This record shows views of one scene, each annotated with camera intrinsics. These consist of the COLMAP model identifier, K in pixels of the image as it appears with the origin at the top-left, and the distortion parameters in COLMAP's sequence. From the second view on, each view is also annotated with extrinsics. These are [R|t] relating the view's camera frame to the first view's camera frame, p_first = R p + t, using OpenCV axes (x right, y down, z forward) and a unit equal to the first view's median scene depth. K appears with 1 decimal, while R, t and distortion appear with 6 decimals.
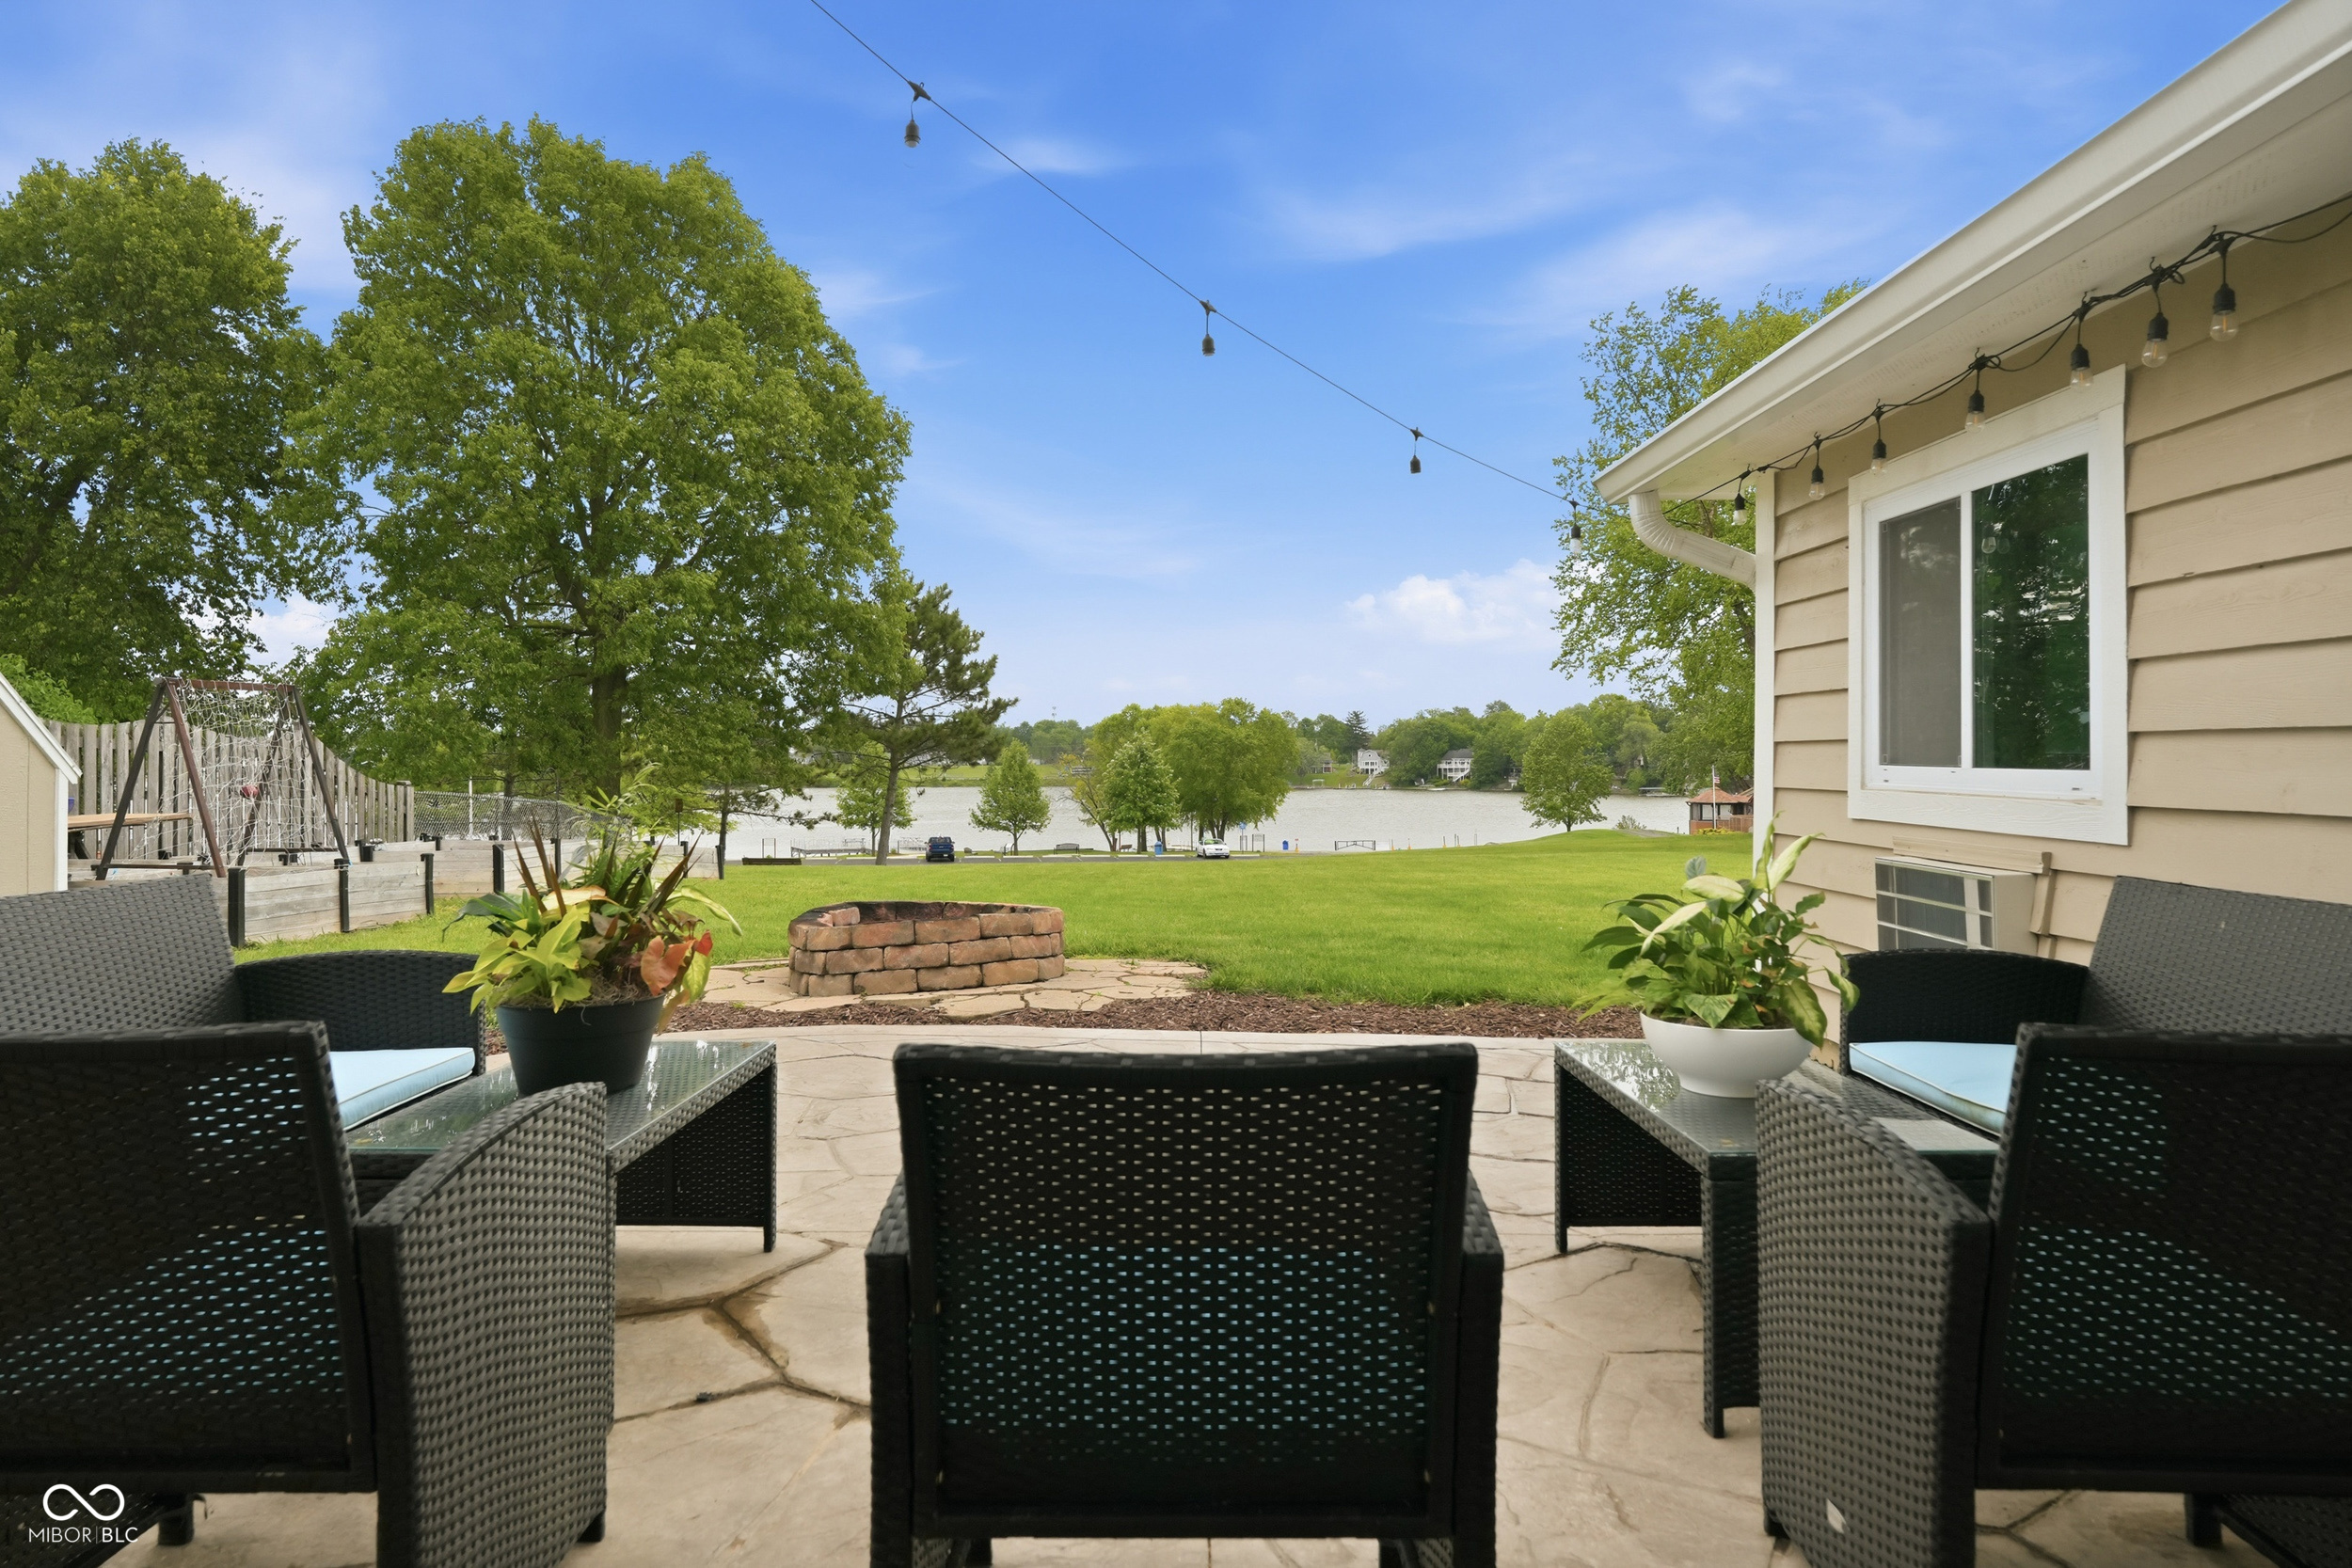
lens RADIAL K [[1517.9, 0, 1172.0], [0, 1517.9, 715.4], [0, 0, 1]] dist [0.032180, 0.007945]
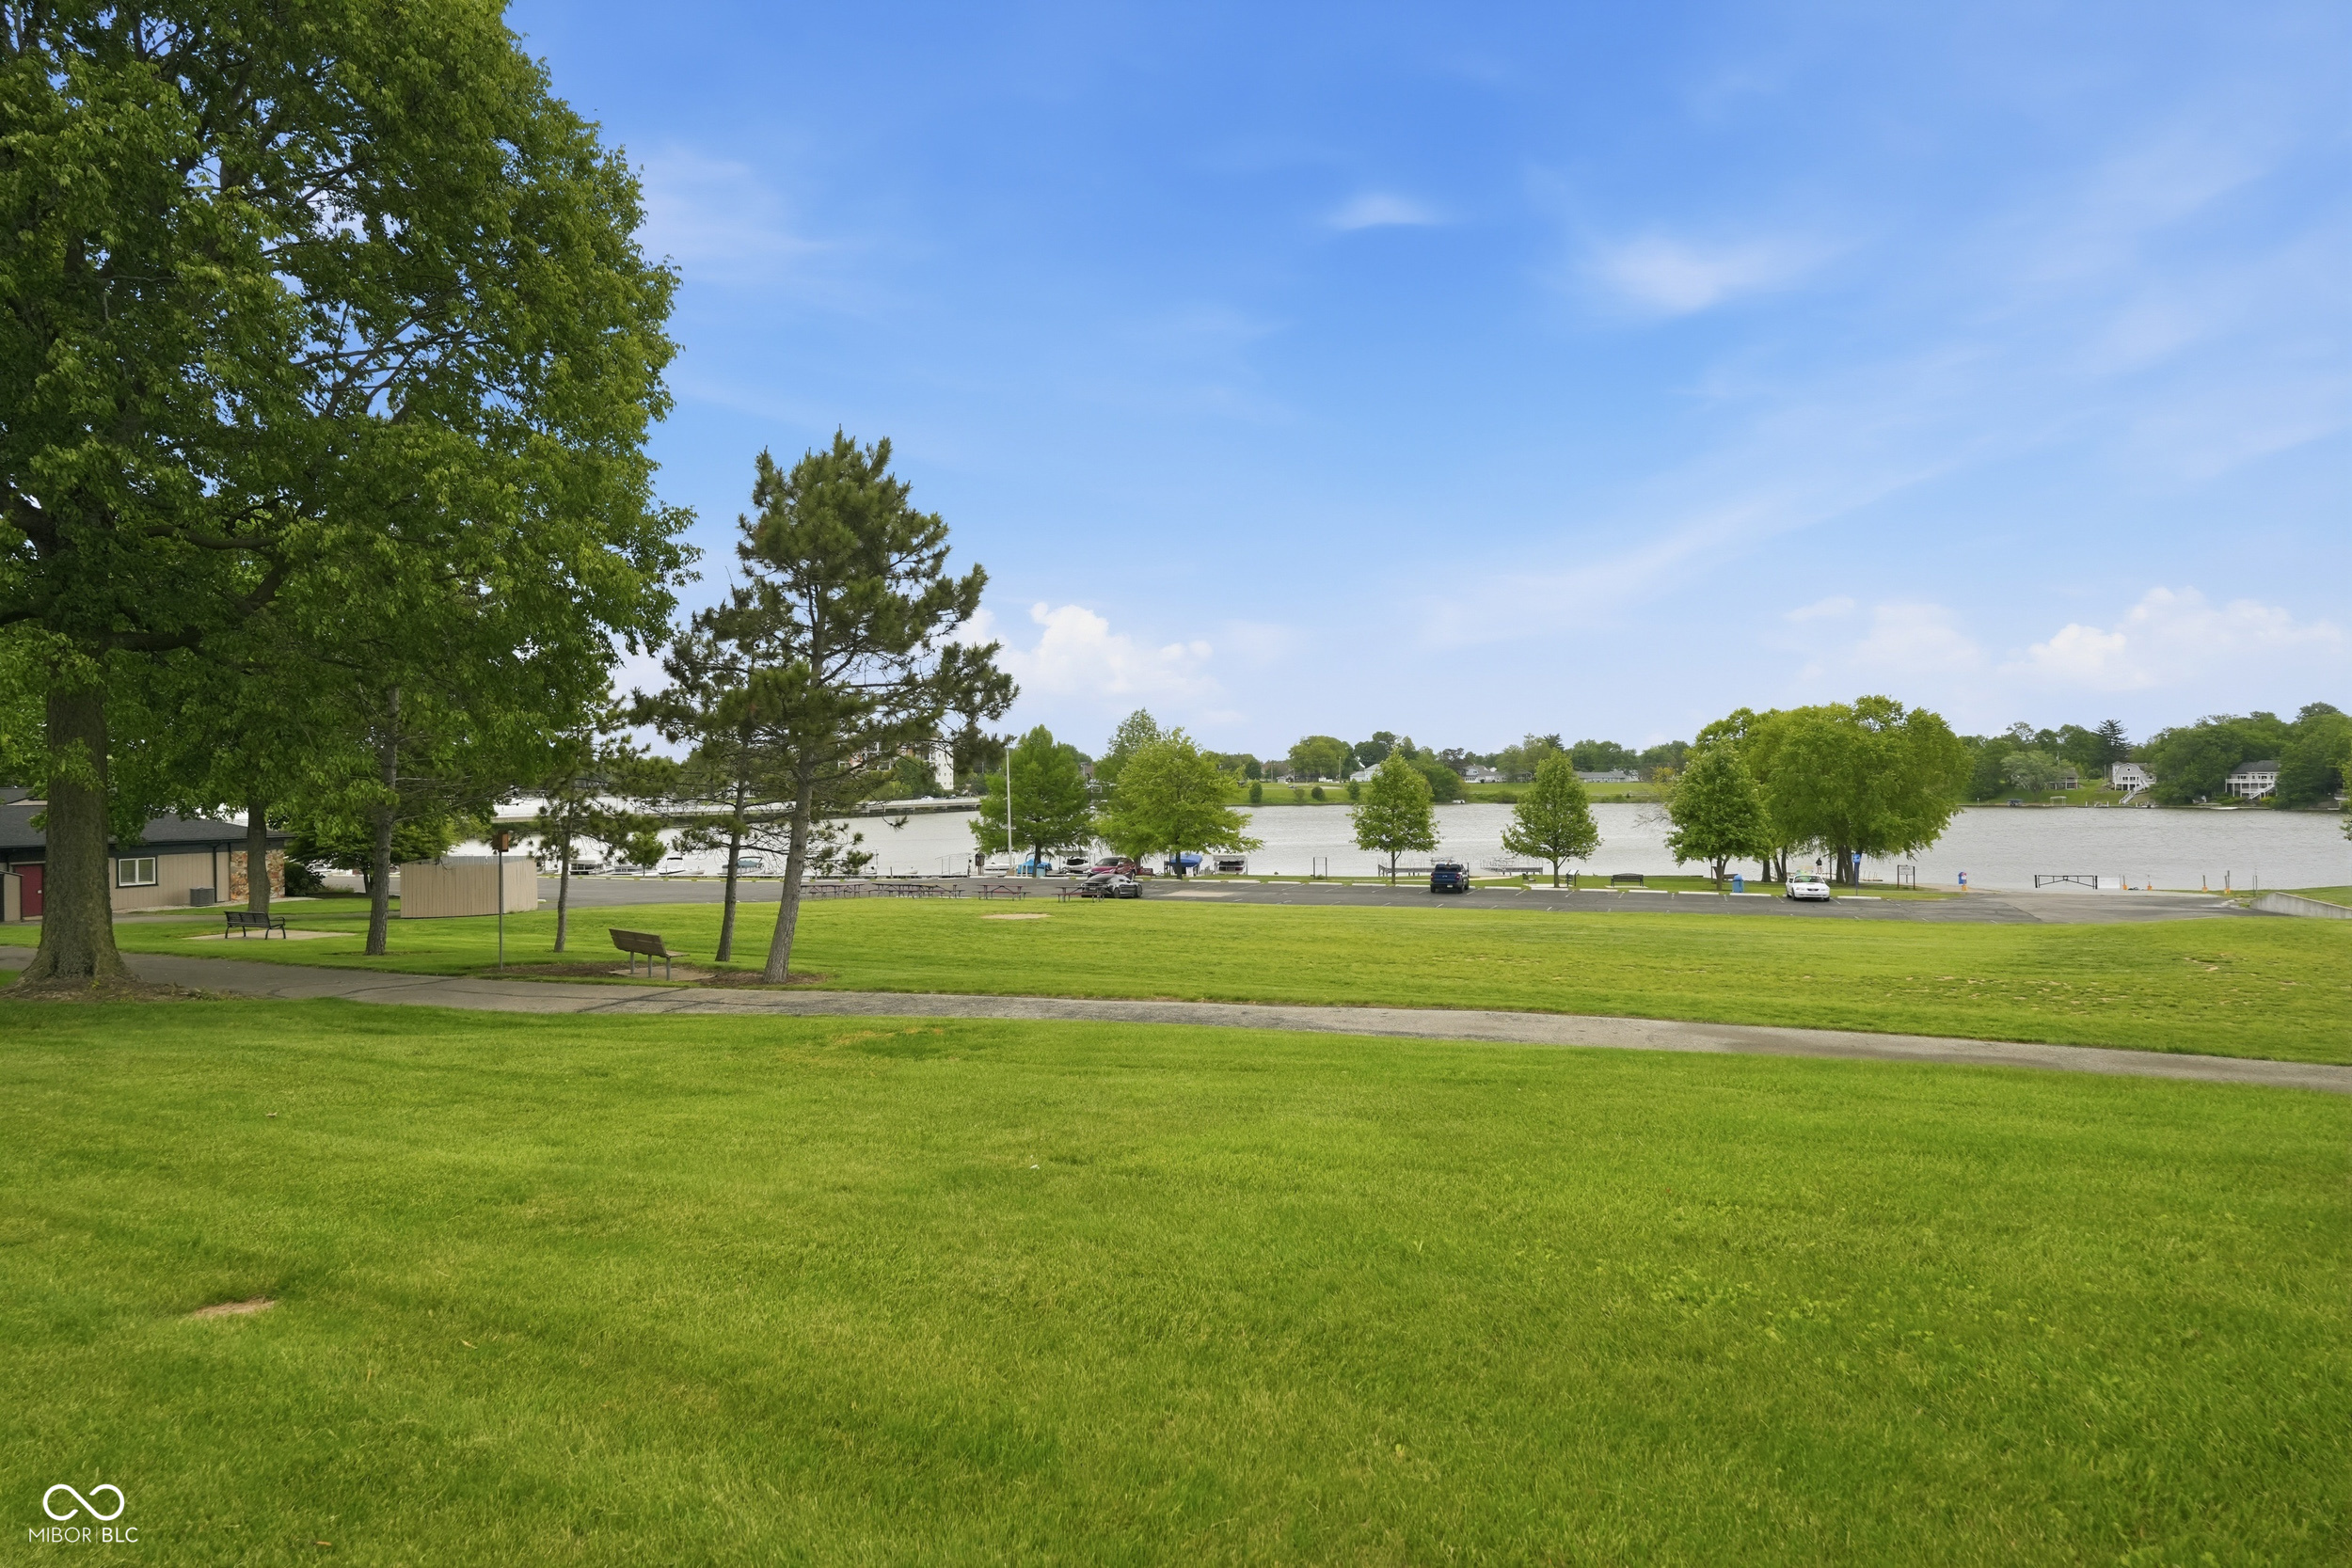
lens RADIAL K [[1316.8, 0, 1177.7], [0, 1316.8, 785.2], [0, 0, 1]] dist [-0.001514, -0.000443]
pose [[0.874436, -0.003435, -0.485128, 0.058310], [0.019791, 0.999395, 0.028596, 0.008960], [0.484737, -0.034607, 0.873975, 0.219041]]
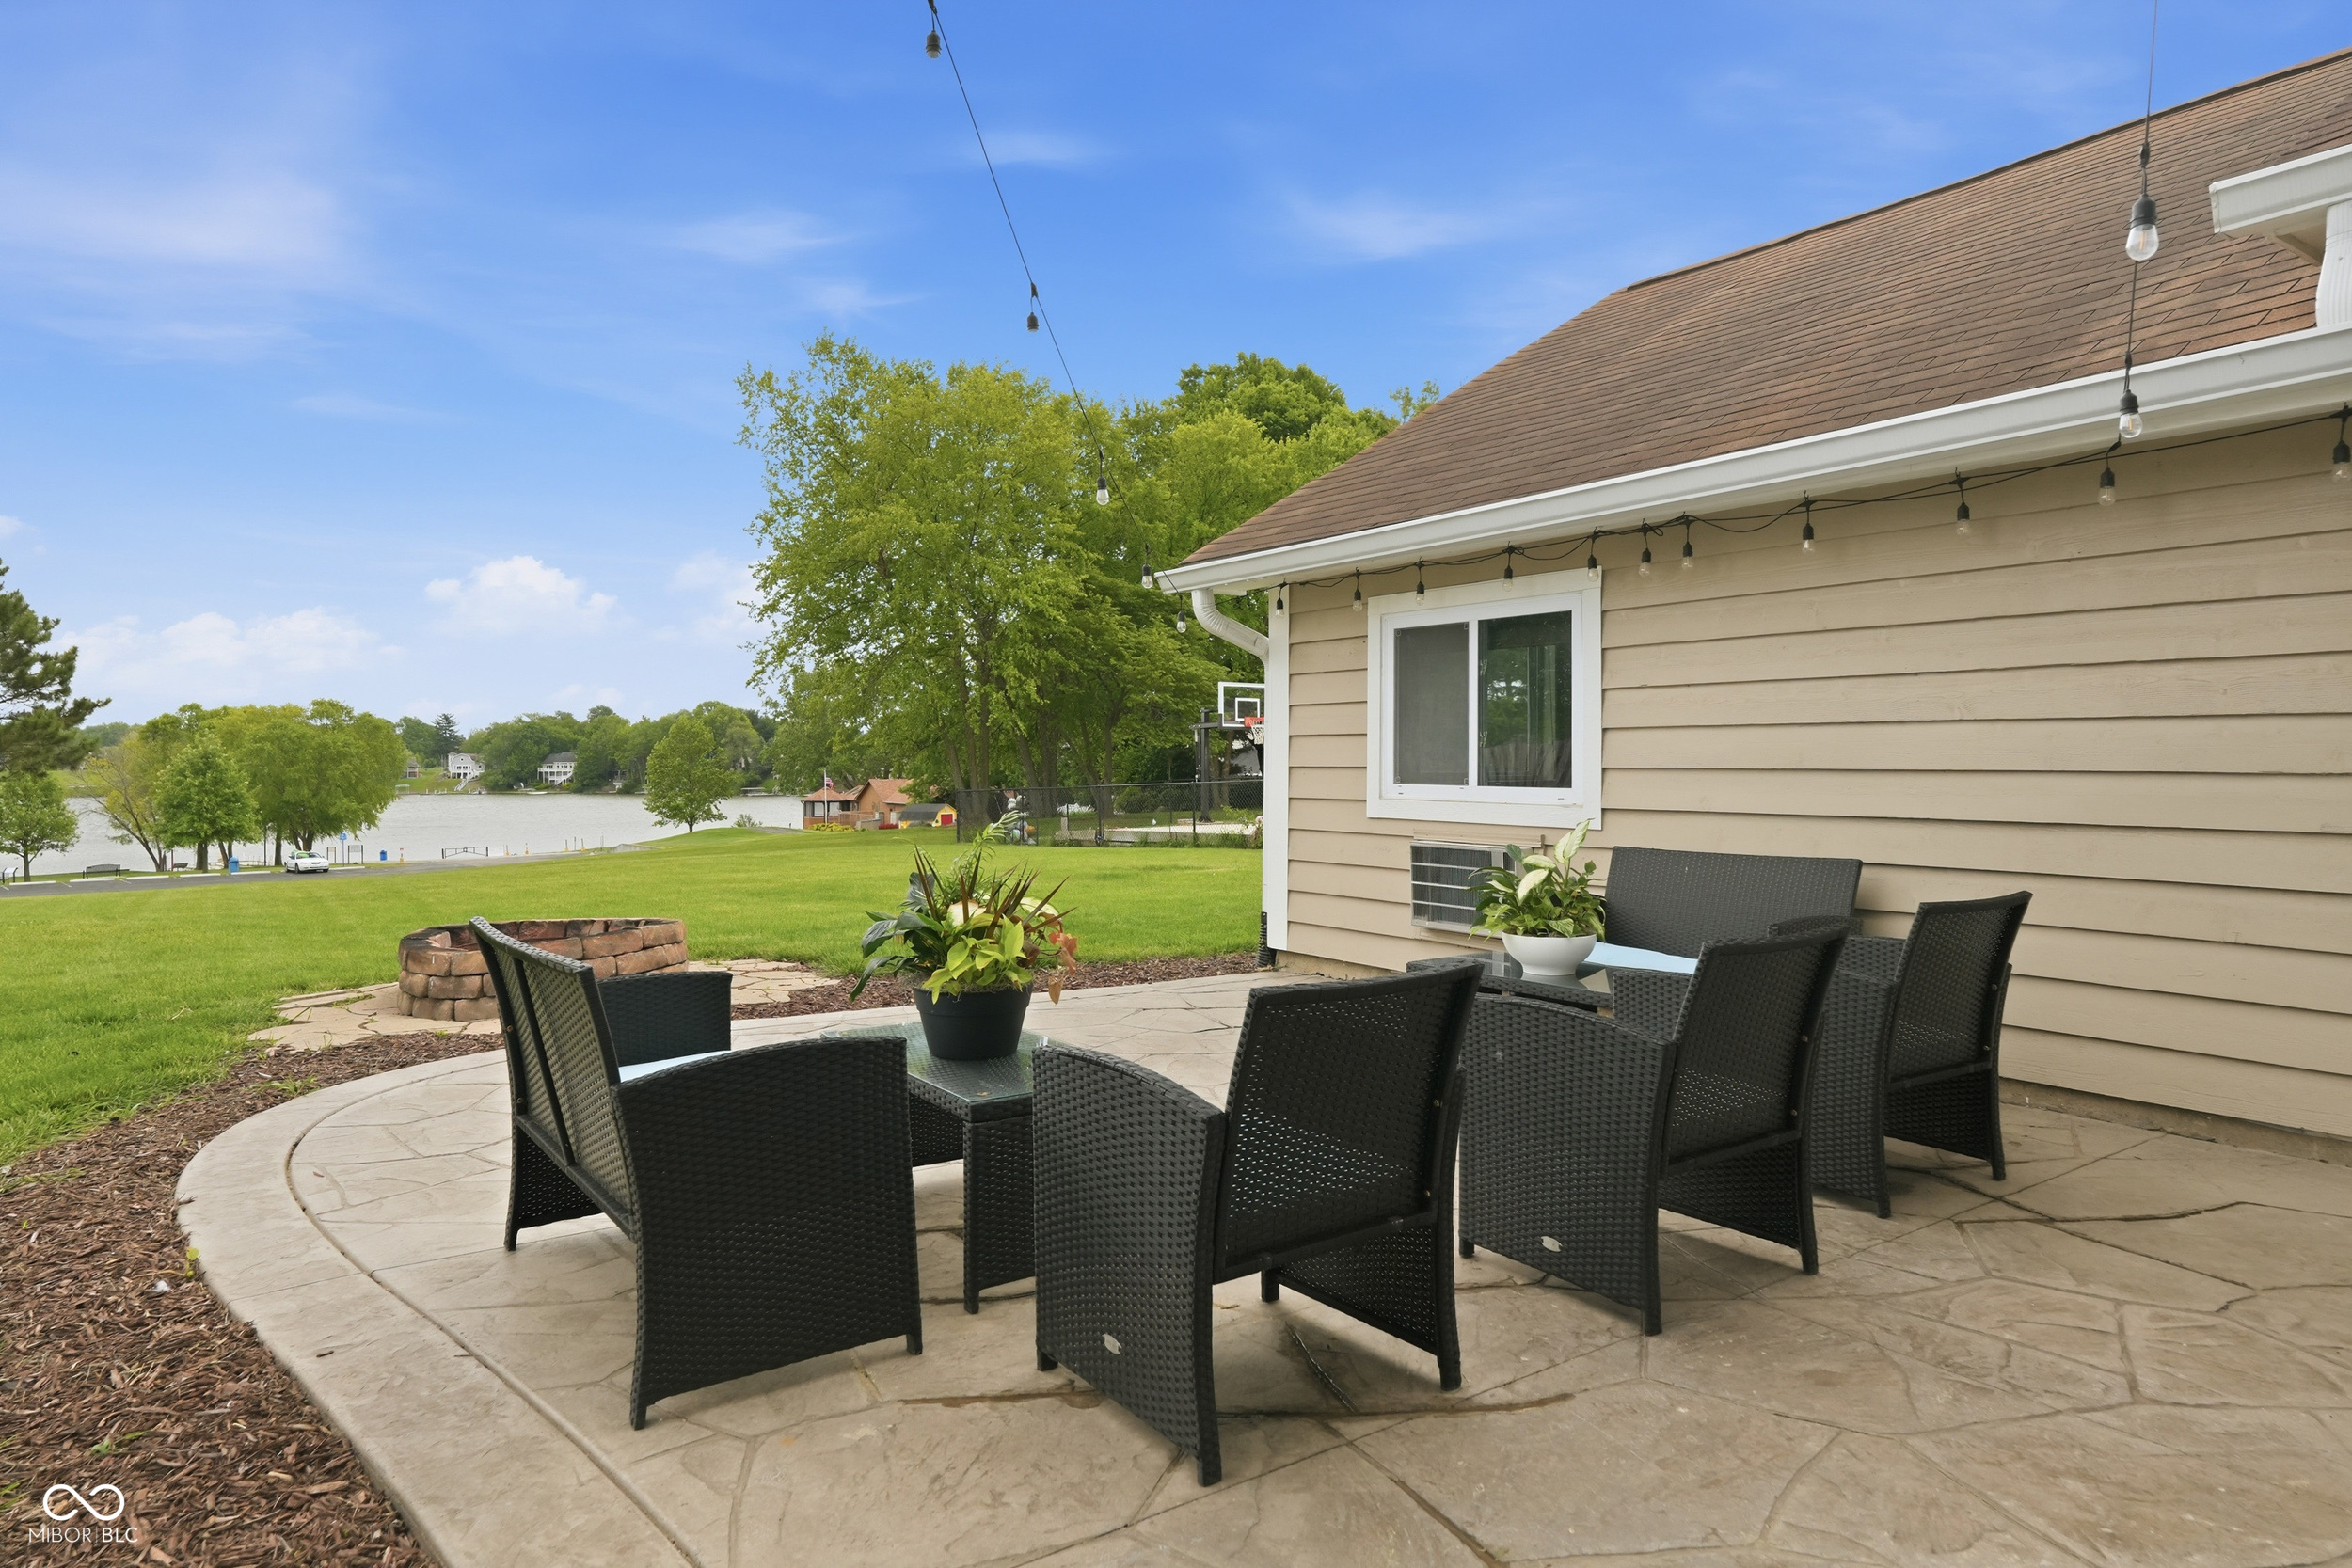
lens RADIAL K [[1389.3, 0, 1204.7], [0, 1389.3, 734.4], [0, 0, 1]] dist [0.003323, 0.000803]
pose [[0.809826, 0.007454, 0.586623, -0.023674], [-0.012894, 0.999904, 0.005095, -0.001001], [-0.586529, -0.011690, 0.809844, -0.002004]]
